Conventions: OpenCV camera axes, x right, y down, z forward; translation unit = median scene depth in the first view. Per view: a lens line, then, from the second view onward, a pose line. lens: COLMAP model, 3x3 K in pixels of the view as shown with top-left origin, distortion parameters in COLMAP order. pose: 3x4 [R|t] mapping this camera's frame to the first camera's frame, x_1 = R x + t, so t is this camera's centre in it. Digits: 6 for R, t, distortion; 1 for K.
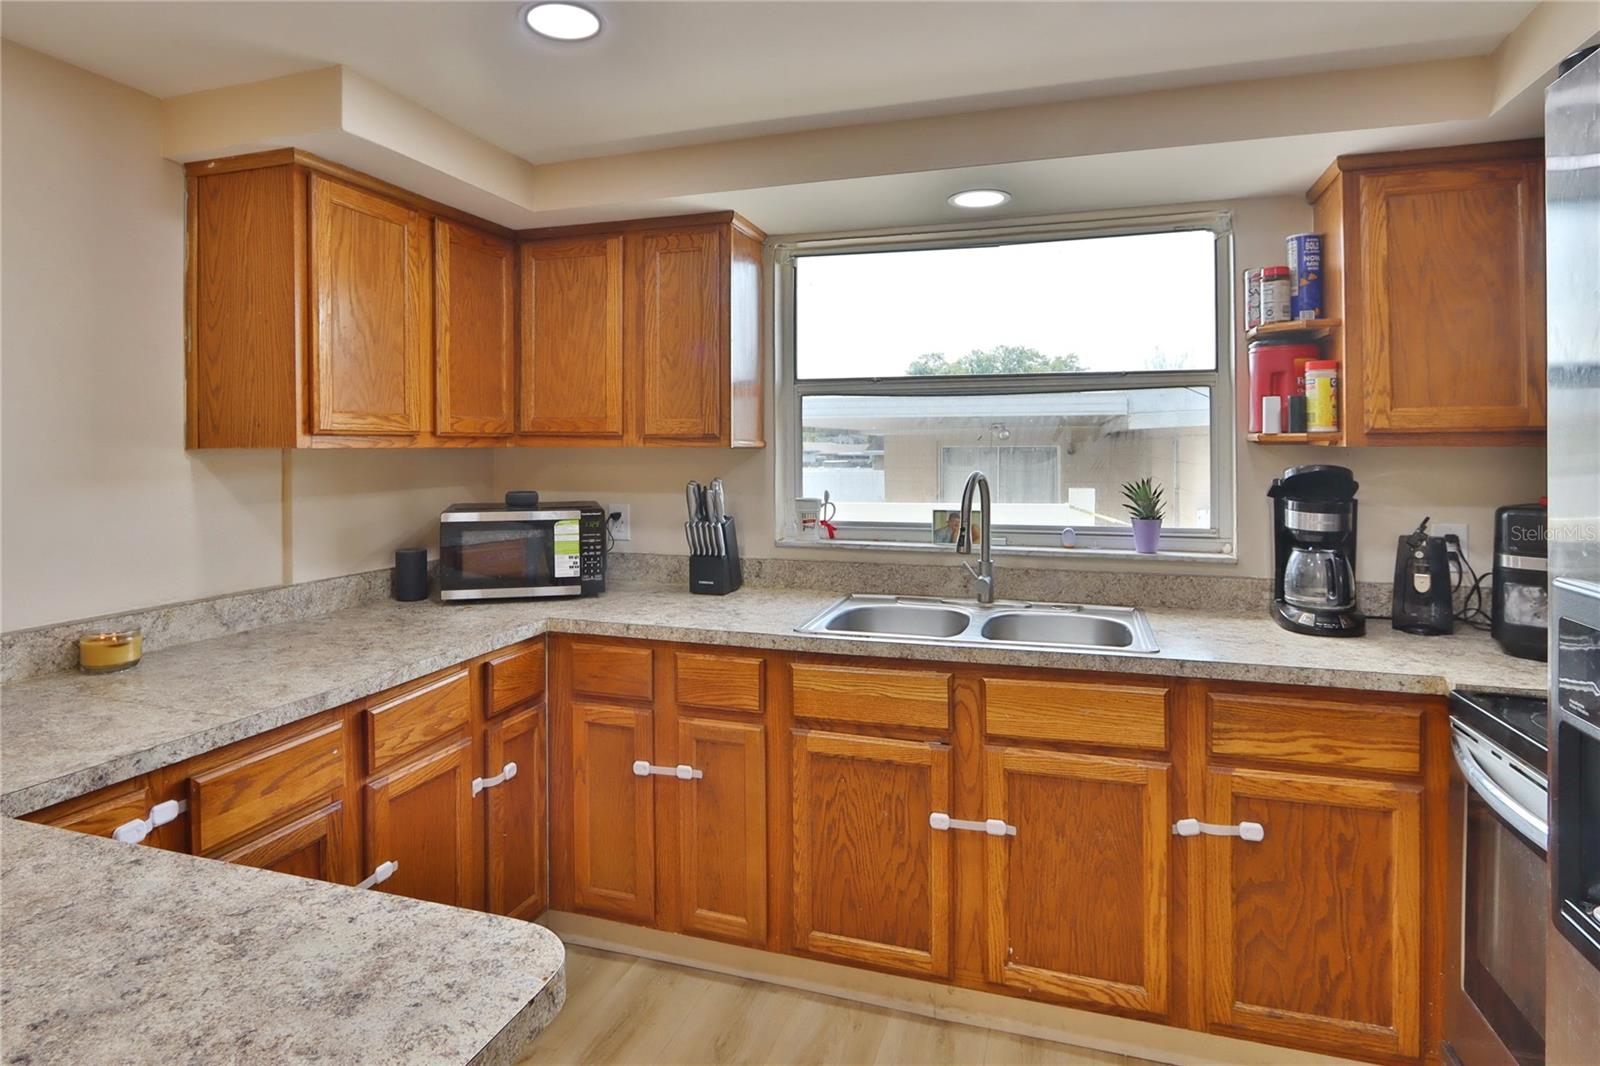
lens RADIAL K [[940.6, 0, 705.5], [0, 940.6, 435.9], [0, 0, 1]] dist [-0.003860, 0.000015]
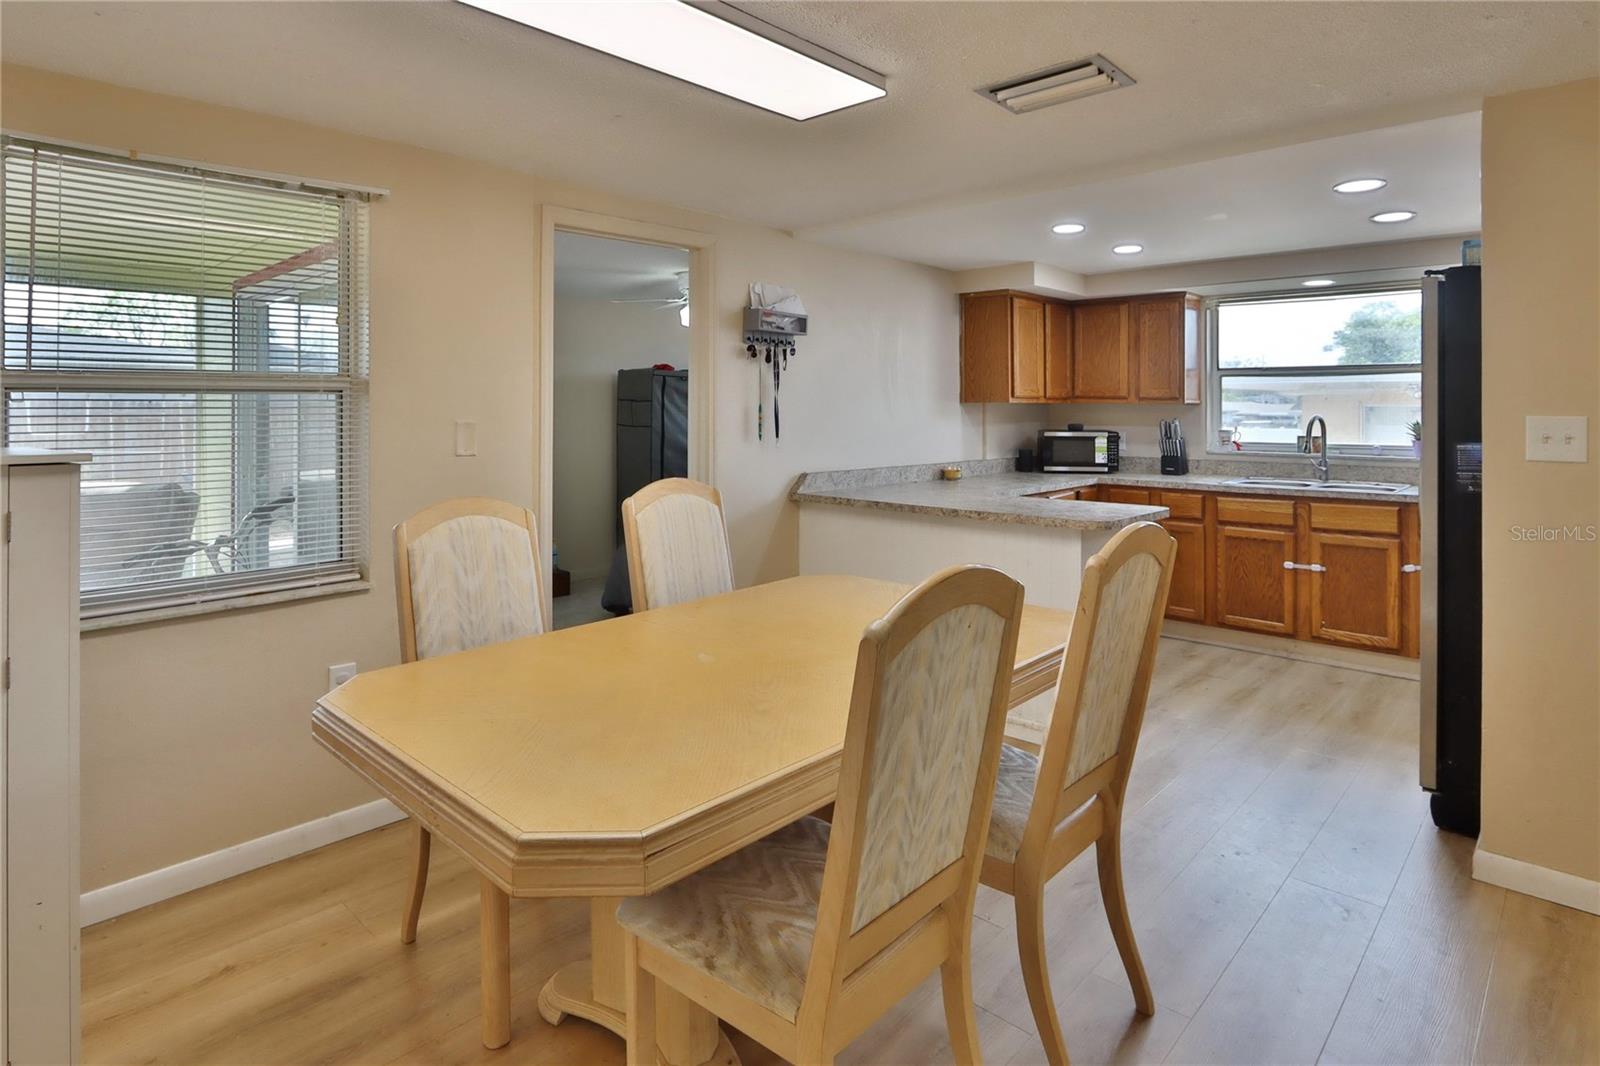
lens RADIAL K [[770.0, 0, 834.3], [0, 770.0, 406.8], [0, 0, 1]] dist [0.000034, 0.000193]
pose [[0.936680, 0.003276, -0.350170, -0.125322], [0.001255, 0.999918, 0.012711, -0.003442], [0.350183, -0.012346, 0.936600, -1.074338]]
